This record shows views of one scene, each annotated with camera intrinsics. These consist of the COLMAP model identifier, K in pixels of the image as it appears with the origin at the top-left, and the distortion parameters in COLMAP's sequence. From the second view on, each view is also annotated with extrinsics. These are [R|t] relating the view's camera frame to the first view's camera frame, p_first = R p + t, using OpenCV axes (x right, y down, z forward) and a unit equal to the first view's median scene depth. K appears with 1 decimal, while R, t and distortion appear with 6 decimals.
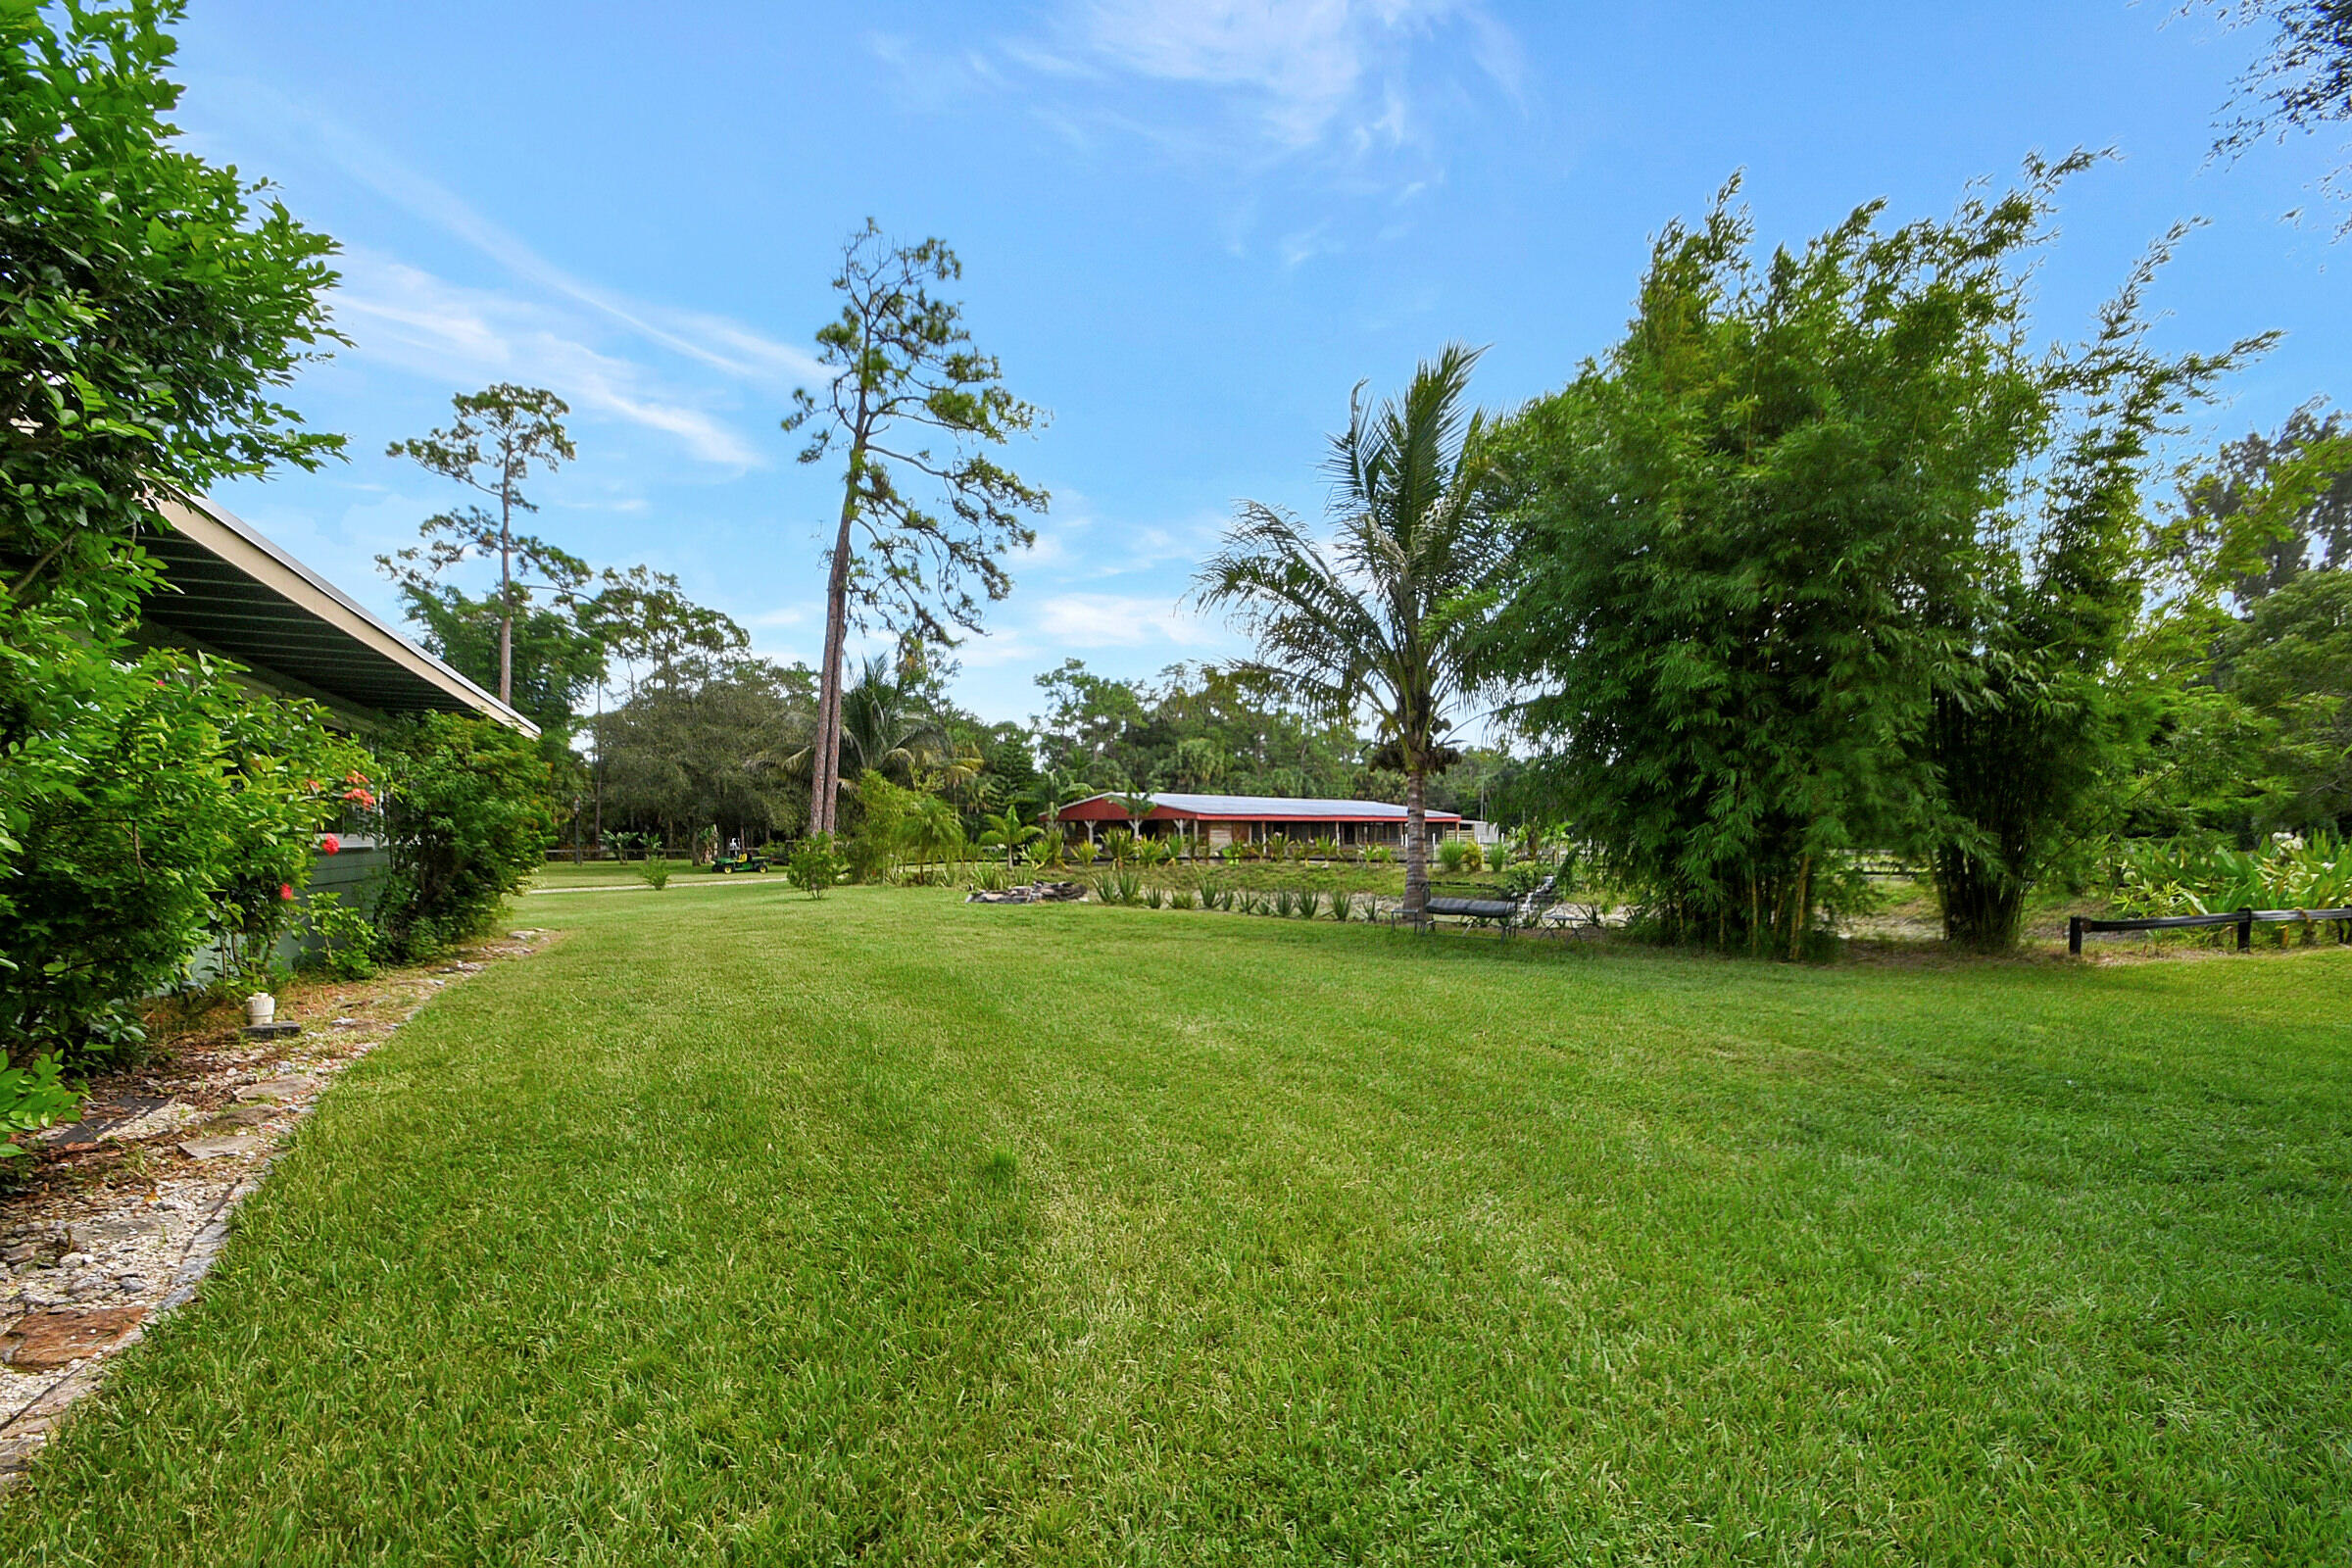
lens RADIAL K [[1053.0, 0, 1156.5], [0, 1053.0, 824.0], [0, 0, 1]] dist [0.001583, -0.000269]
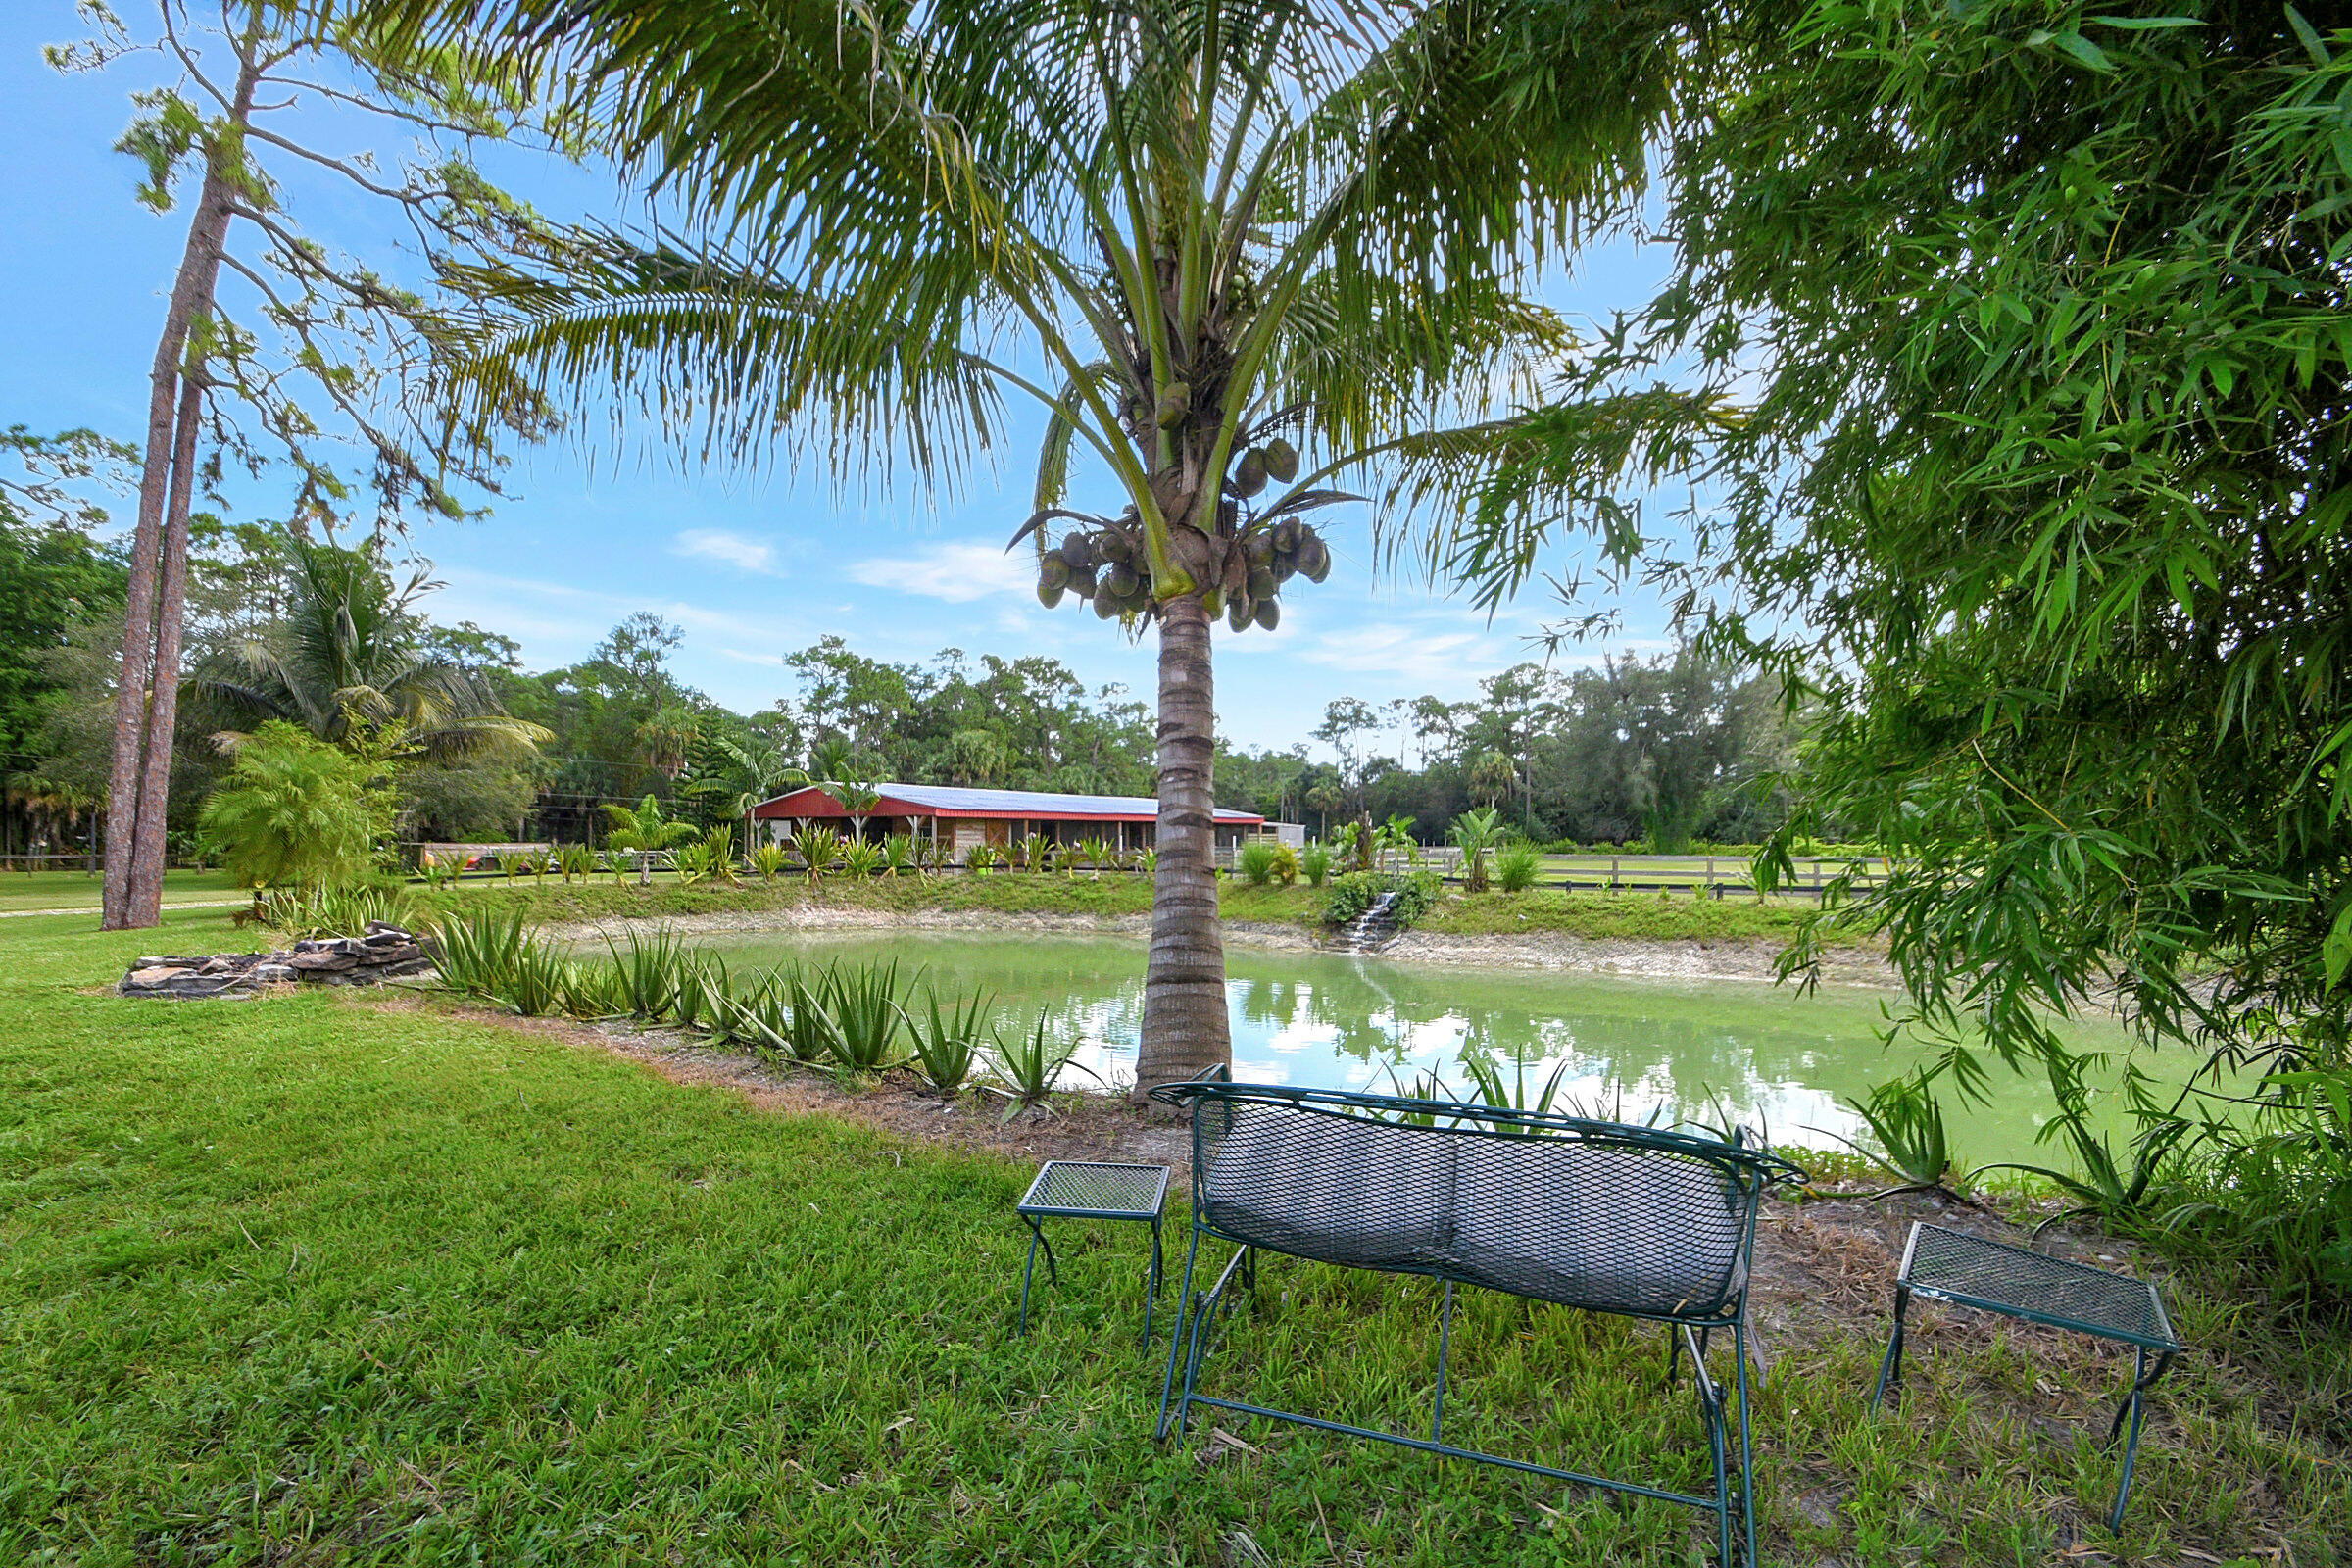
lens RADIAL K [[1053.0, 0, 1156.5], [0, 1053.0, 824.0], [0, 0, 1]] dist [0.001583, -0.000269]
pose [[0.982860, 0.005237, 0.184279, 0.055165], [-0.004286, 0.999975, -0.005559, 0.004703], [-0.184304, 0.004674, 0.982858, 0.212615]]
